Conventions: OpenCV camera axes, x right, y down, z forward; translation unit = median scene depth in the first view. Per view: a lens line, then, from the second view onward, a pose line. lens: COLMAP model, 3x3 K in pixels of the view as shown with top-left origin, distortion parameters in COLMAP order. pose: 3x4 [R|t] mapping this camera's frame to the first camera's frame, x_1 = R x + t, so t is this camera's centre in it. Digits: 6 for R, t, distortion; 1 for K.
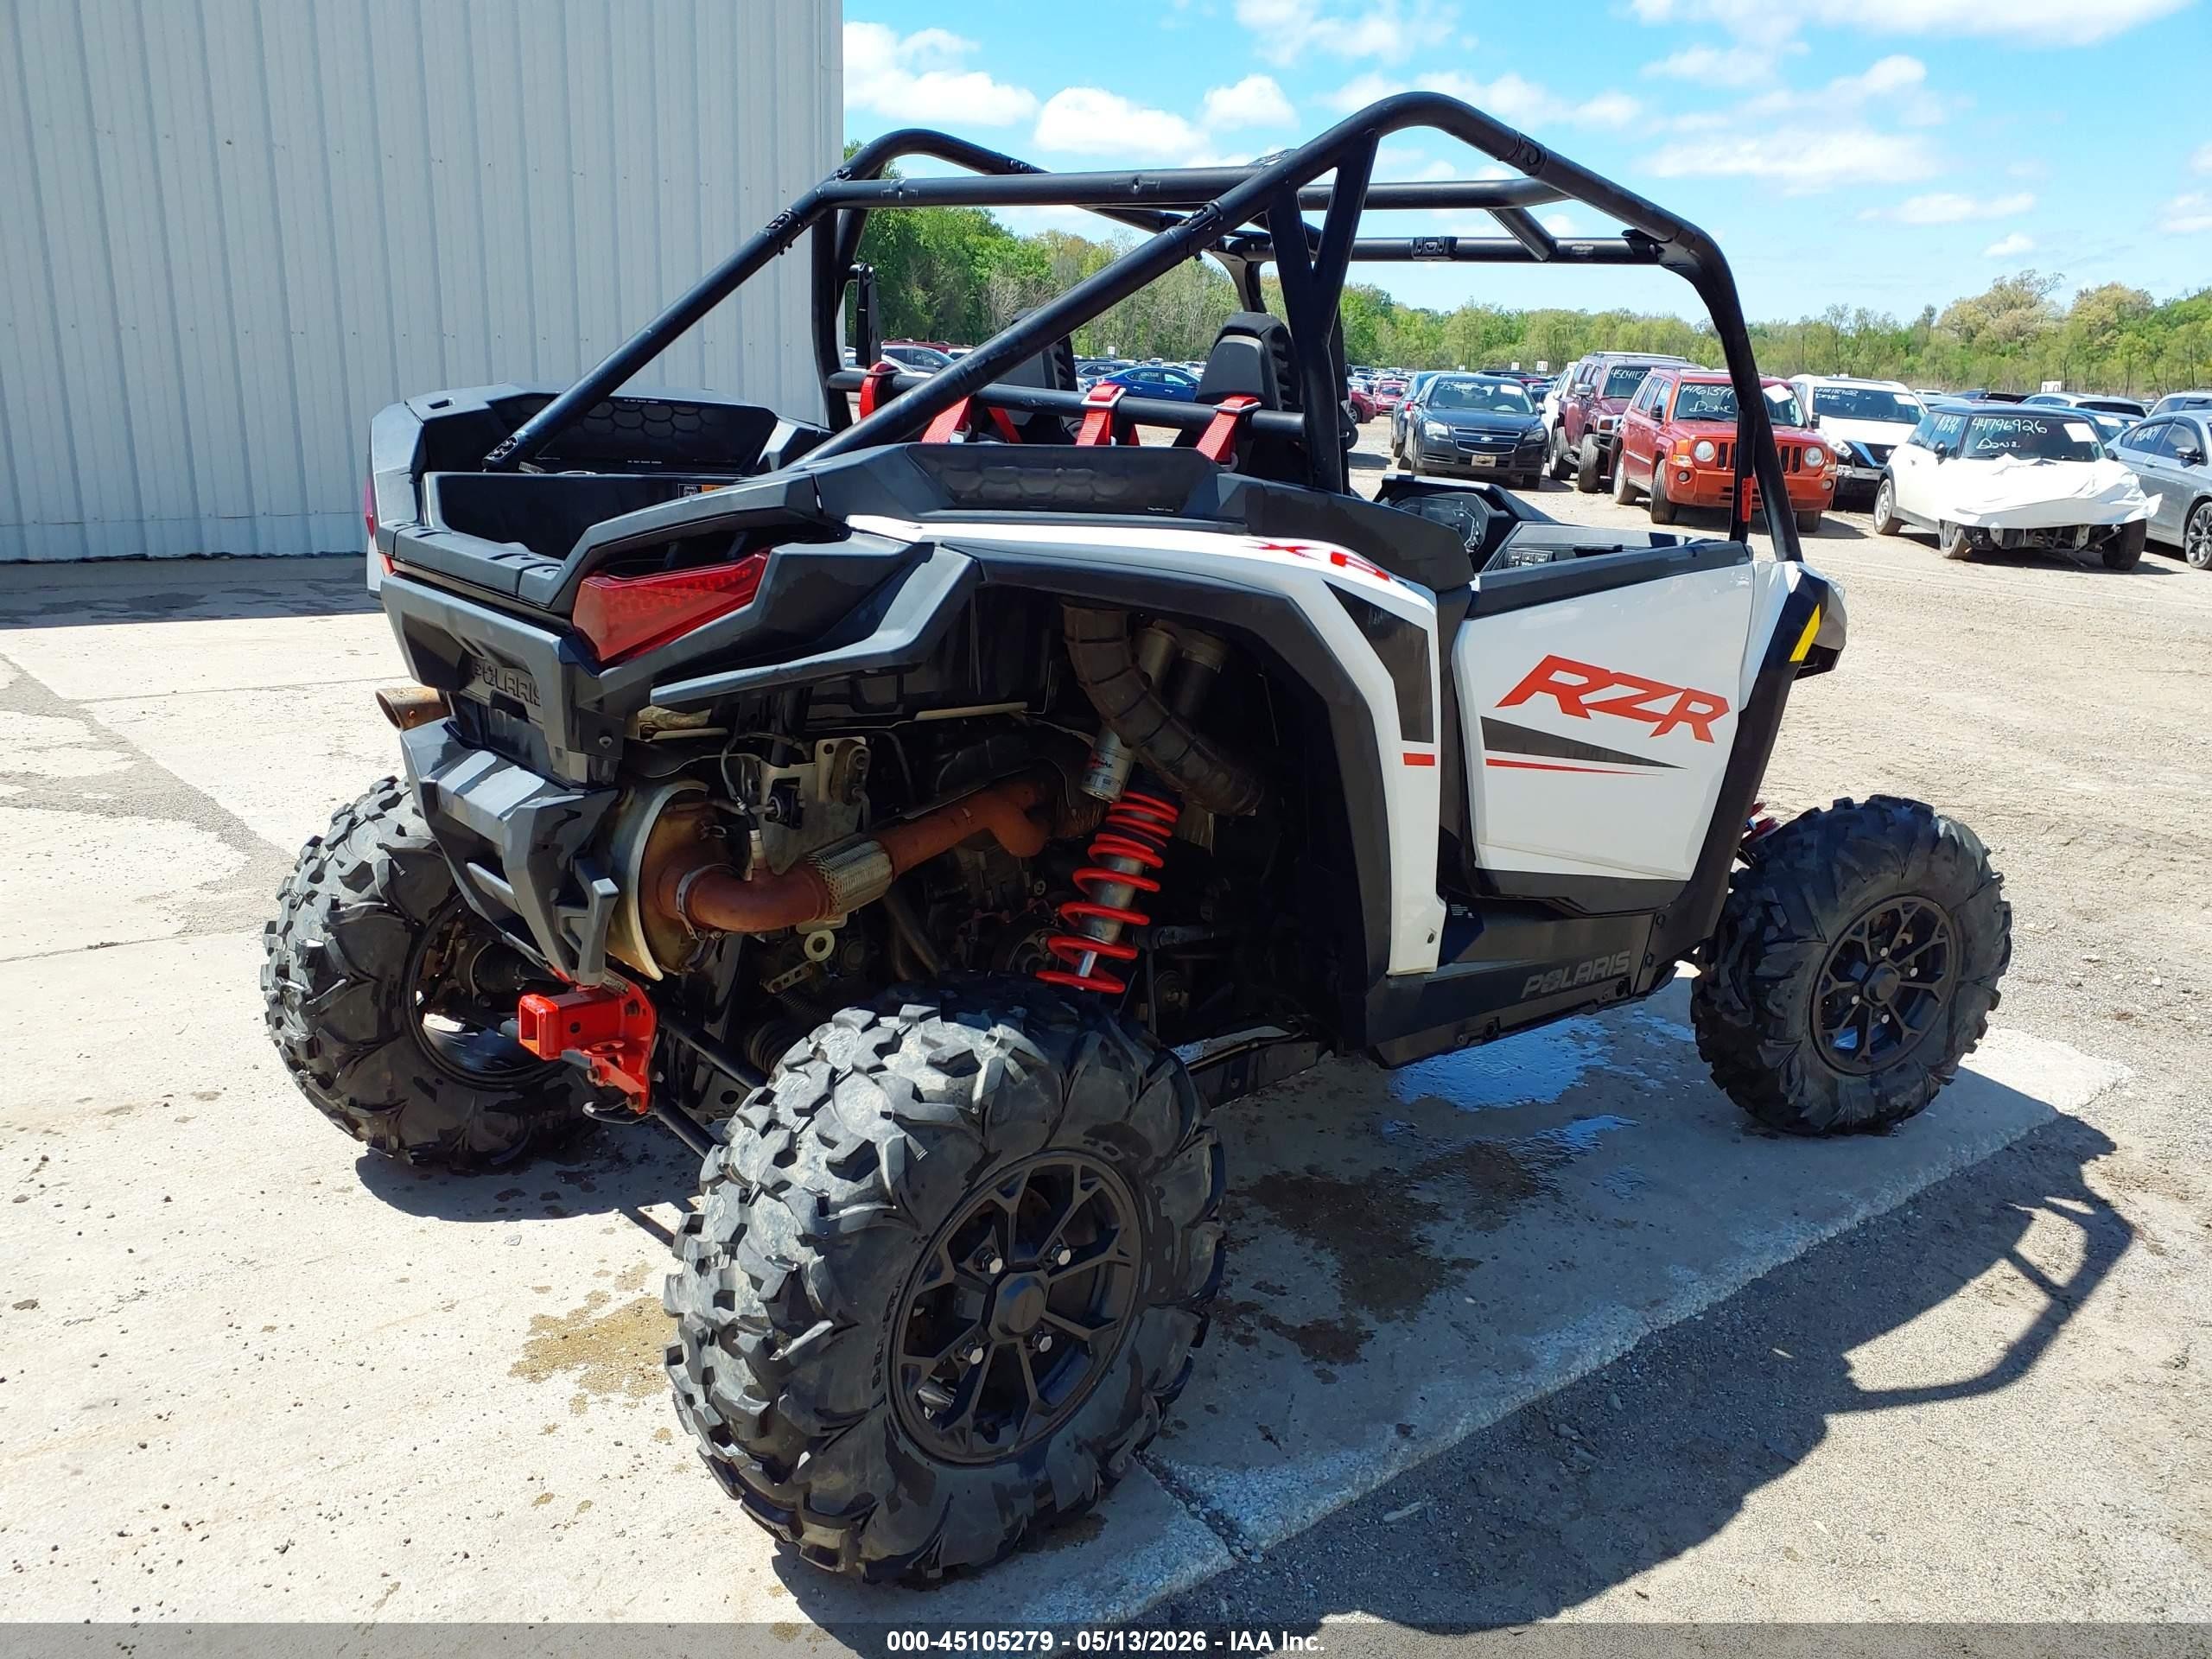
lens RADIAL K [[1794.9, 0, 1084.7], [0, 1794.9, 837.6], [0, 0, 1]] dist [0.025815, -0.018321]
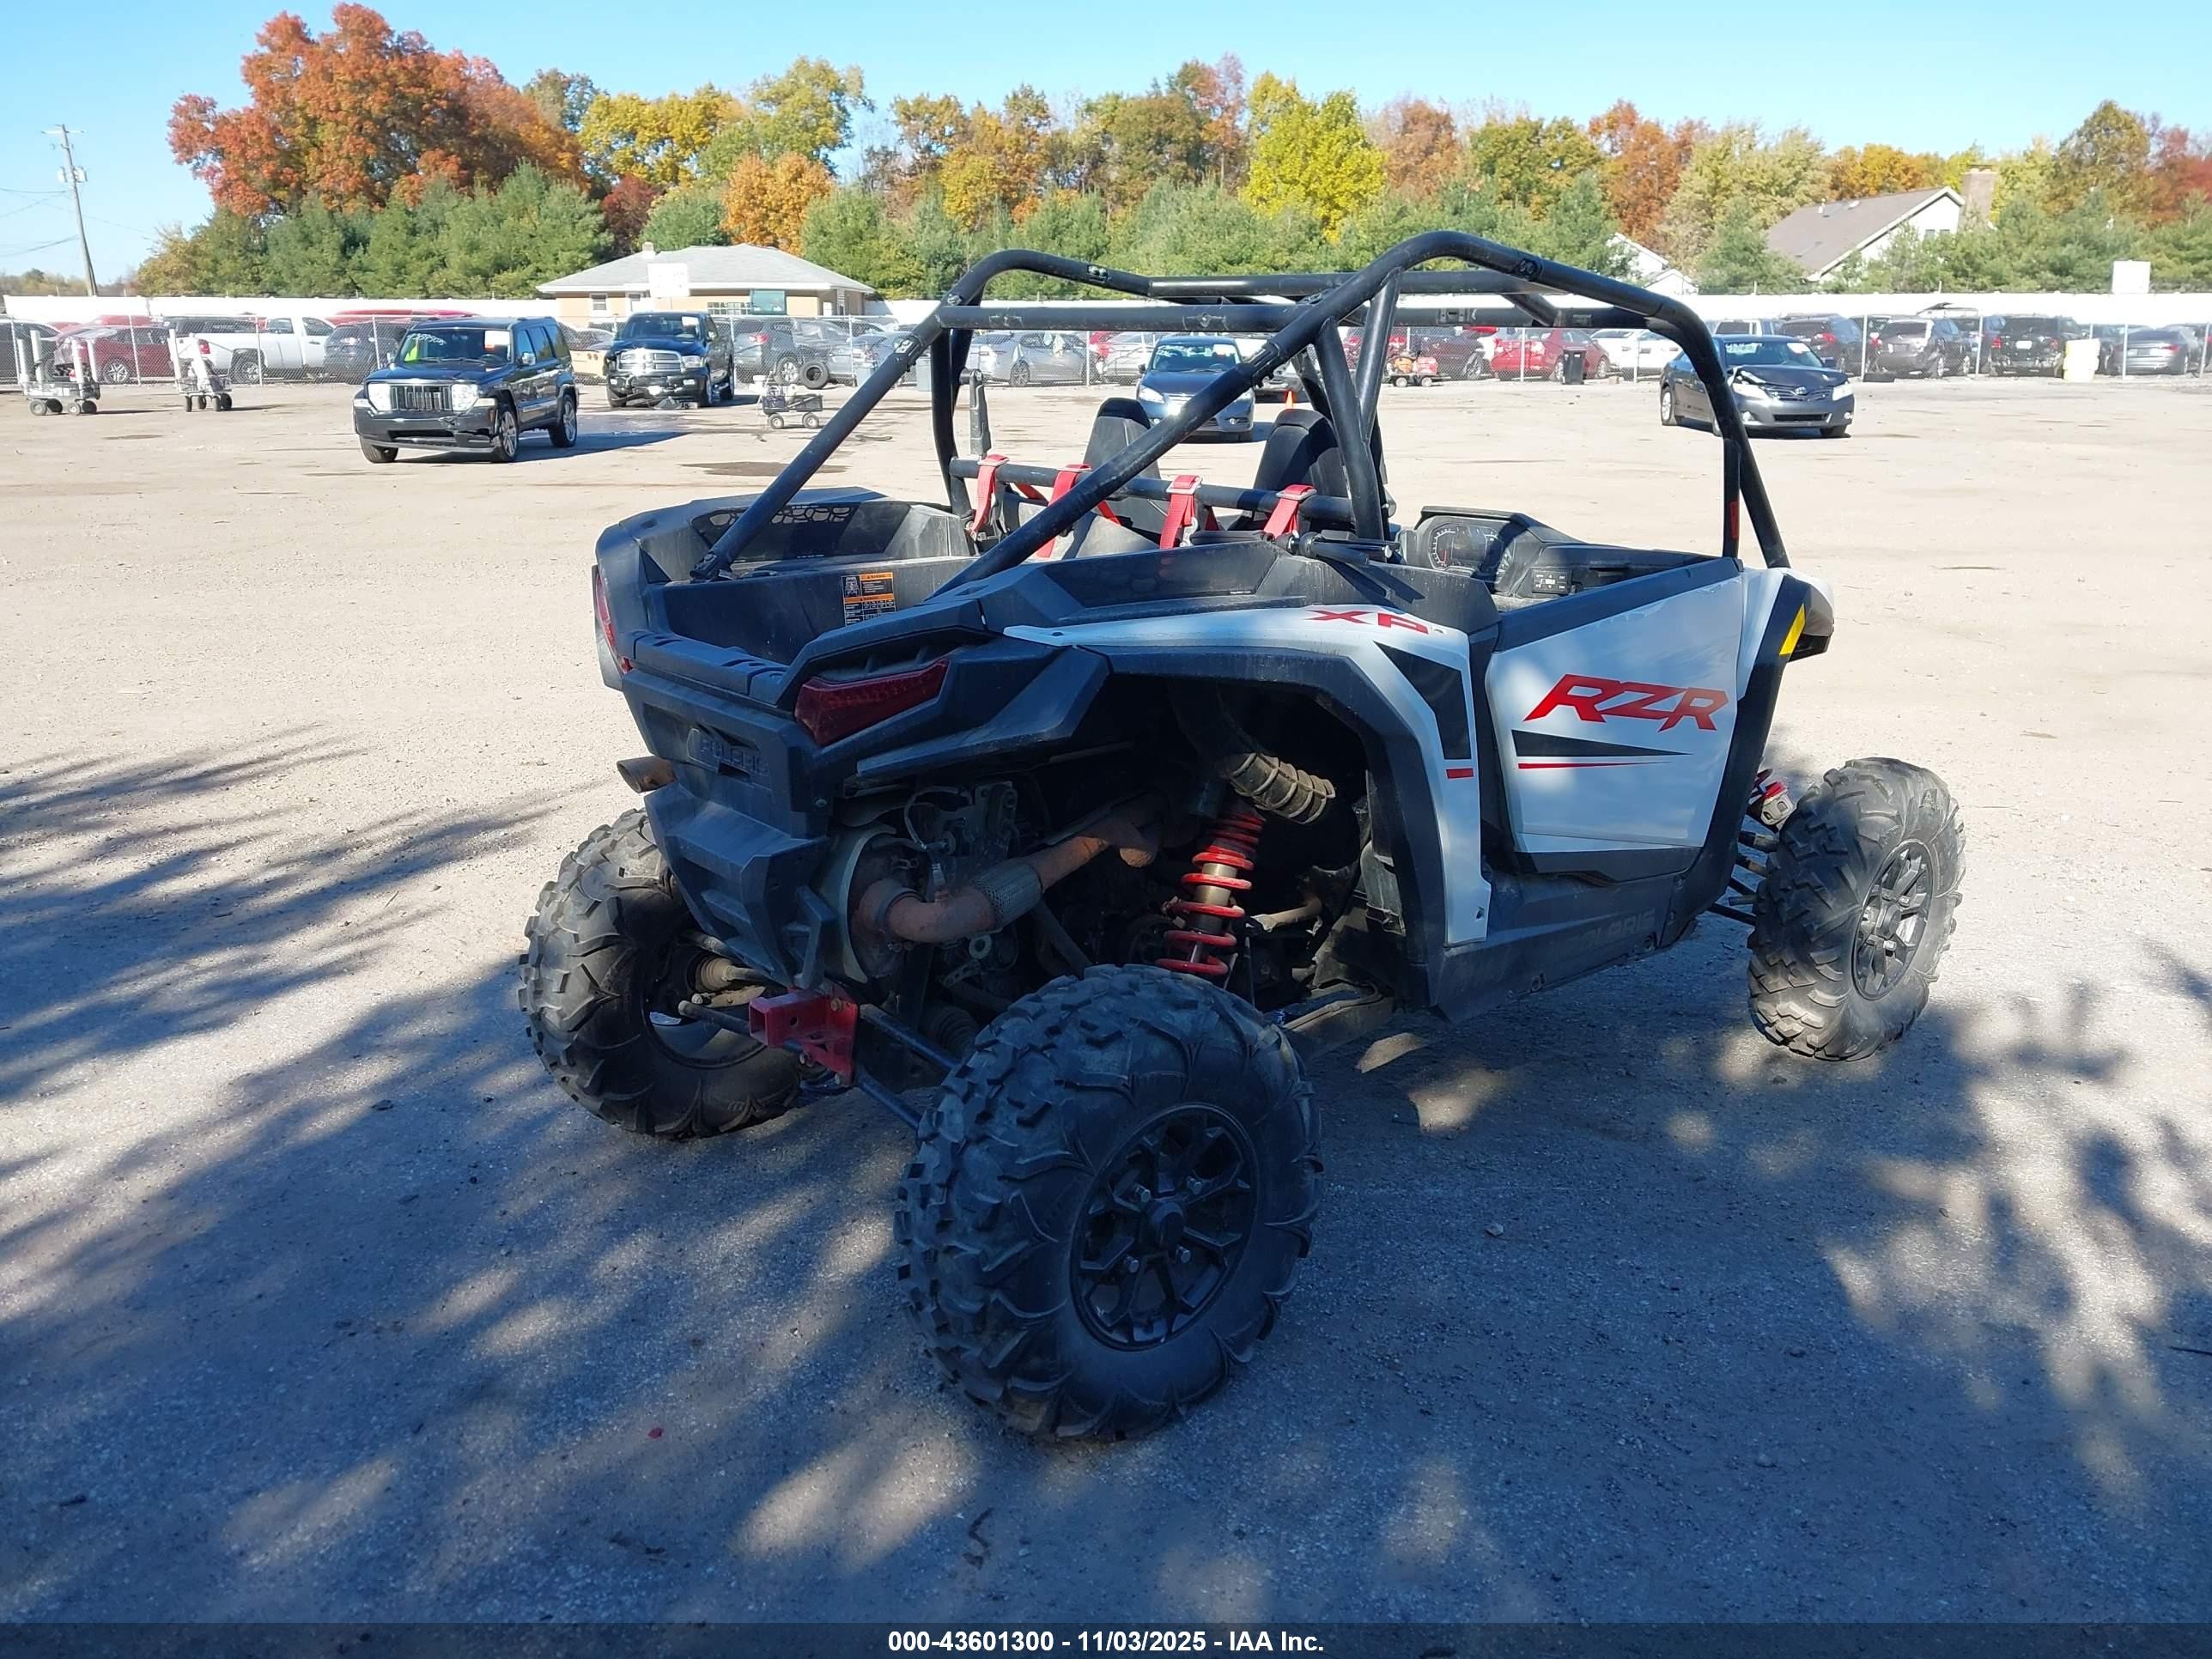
lens RADIAL K [[1794.9, 0, 1046.8], [0, 1794.9, 801.3], [0, 0, 1]] dist [0.025815, -0.018321]
pose [[0.996918, -0.054093, -0.056812, -0.024852], [0.054556, 0.998489, 0.006623, -0.043789], [0.056368, -0.009702, 0.998363, -0.226383]]
